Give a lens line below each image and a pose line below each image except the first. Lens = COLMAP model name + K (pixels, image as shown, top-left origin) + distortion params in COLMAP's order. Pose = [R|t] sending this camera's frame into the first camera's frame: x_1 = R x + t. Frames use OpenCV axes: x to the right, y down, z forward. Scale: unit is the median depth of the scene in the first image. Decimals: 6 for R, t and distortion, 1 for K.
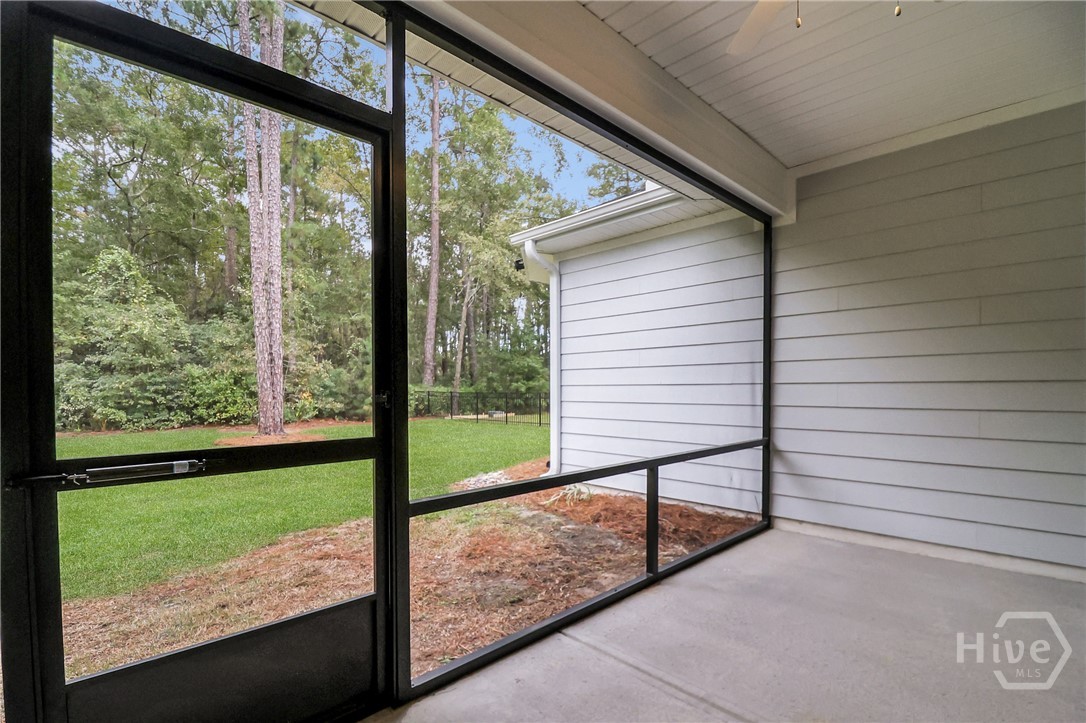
lens RADIAL K [[509.8, 0, 548.2], [0, 509.8, 393.1], [0, 0, 1]] dist [-0.012563, -0.002508]
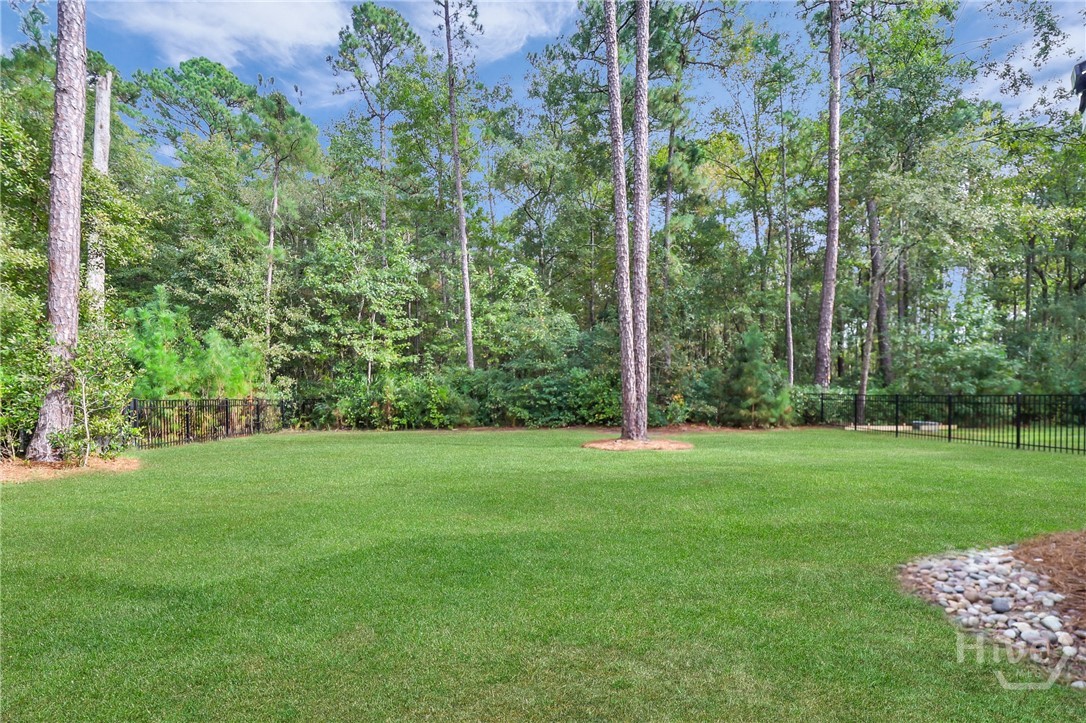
lens RADIAL K [[509.8, 0, 554.4], [0, 509.8, 410.4], [0, 0, 1]] dist [-0.012563, -0.002508]
pose [[0.760148, 0.021260, -0.649402, -0.047171], [-0.005376, 0.999636, 0.026432, 0.005233], [0.649727, -0.016601, 0.759986, 0.161918]]
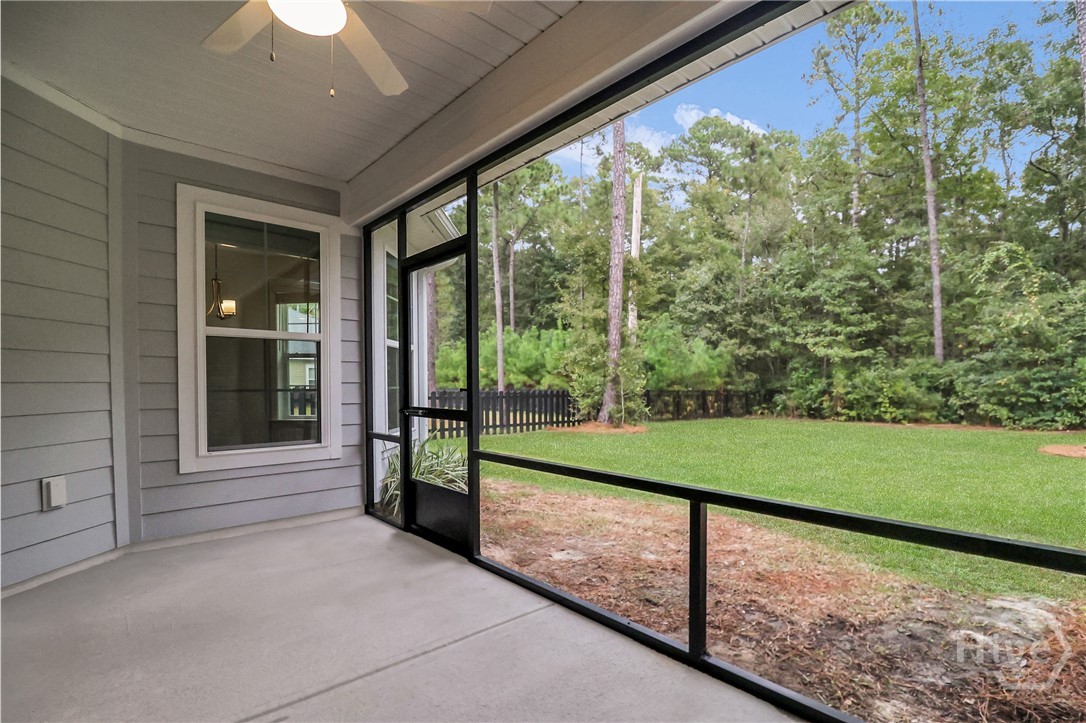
lens RADIAL K [[509.8, 0, 551.0], [0, 509.8, 383.1], [0, 0, 1]] dist [-0.012563, -0.002508]
pose [[-0.043346, 0.001840, -0.999058, 0.168735], [-0.013366, 0.999908, 0.002421, -0.002945], [0.998971, 0.013458, -0.043318, 0.152771]]
